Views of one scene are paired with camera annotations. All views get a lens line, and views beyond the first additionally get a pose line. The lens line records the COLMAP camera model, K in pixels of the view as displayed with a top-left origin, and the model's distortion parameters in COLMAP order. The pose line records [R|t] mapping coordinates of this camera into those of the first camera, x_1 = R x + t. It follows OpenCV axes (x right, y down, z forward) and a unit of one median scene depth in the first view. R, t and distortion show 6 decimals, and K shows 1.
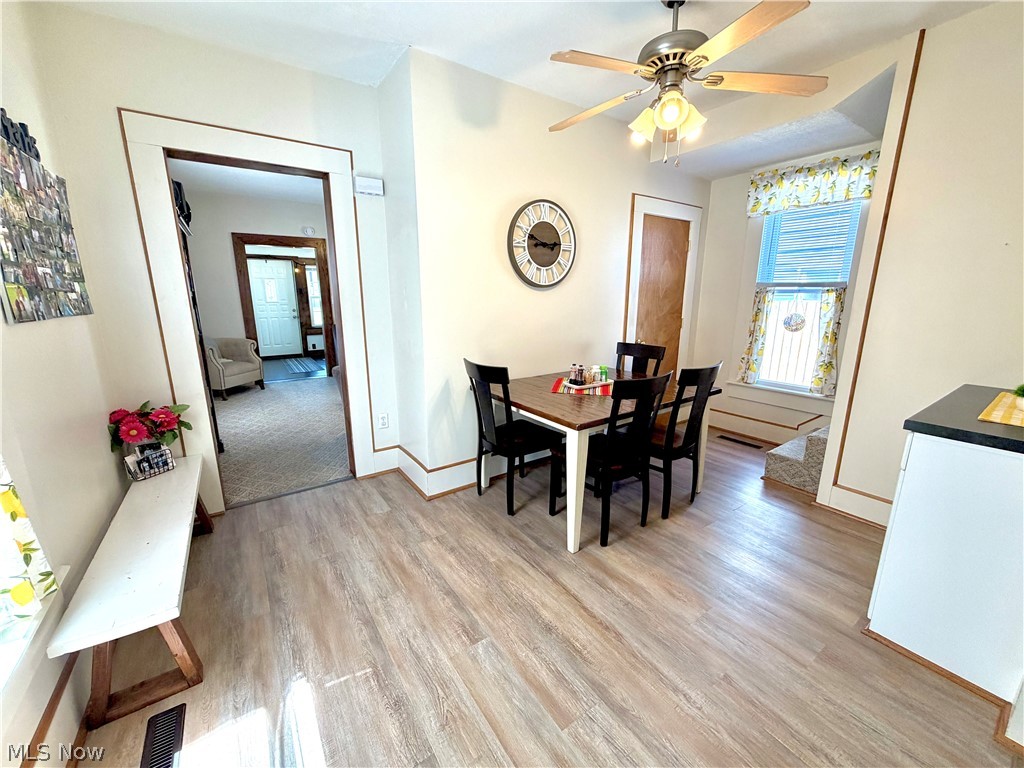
lens RADIAL K [[404.2, 0, 512.0], [0, 404.2, 384.0], [0, 0, 1]] dist [-0.000299, 0.000170]
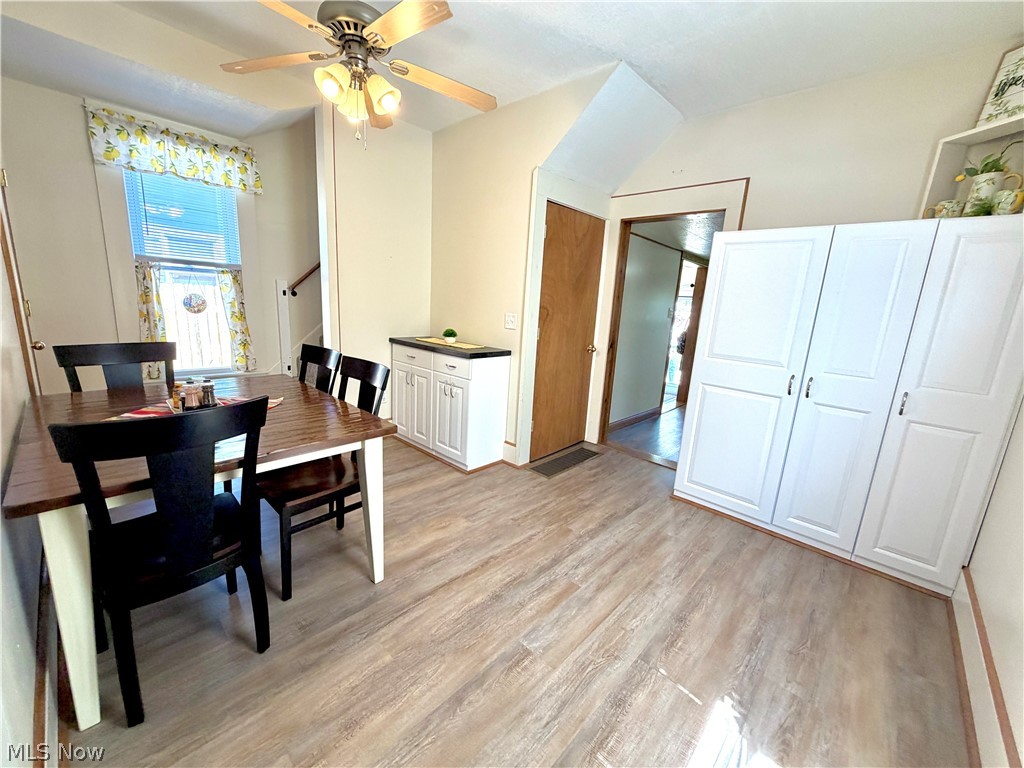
lens RADIAL K [[411.0, 0, 512.2], [0, 411.0, 379.1], [0, 0, 1]] dist [0.000730, 0.000147]
pose [[-0.209999, -0.195665, 0.957923, -0.789662], [0.158885, 0.959916, 0.230904, -0.172357], [-0.964705, 0.200689, -0.170493, 0.971697]]
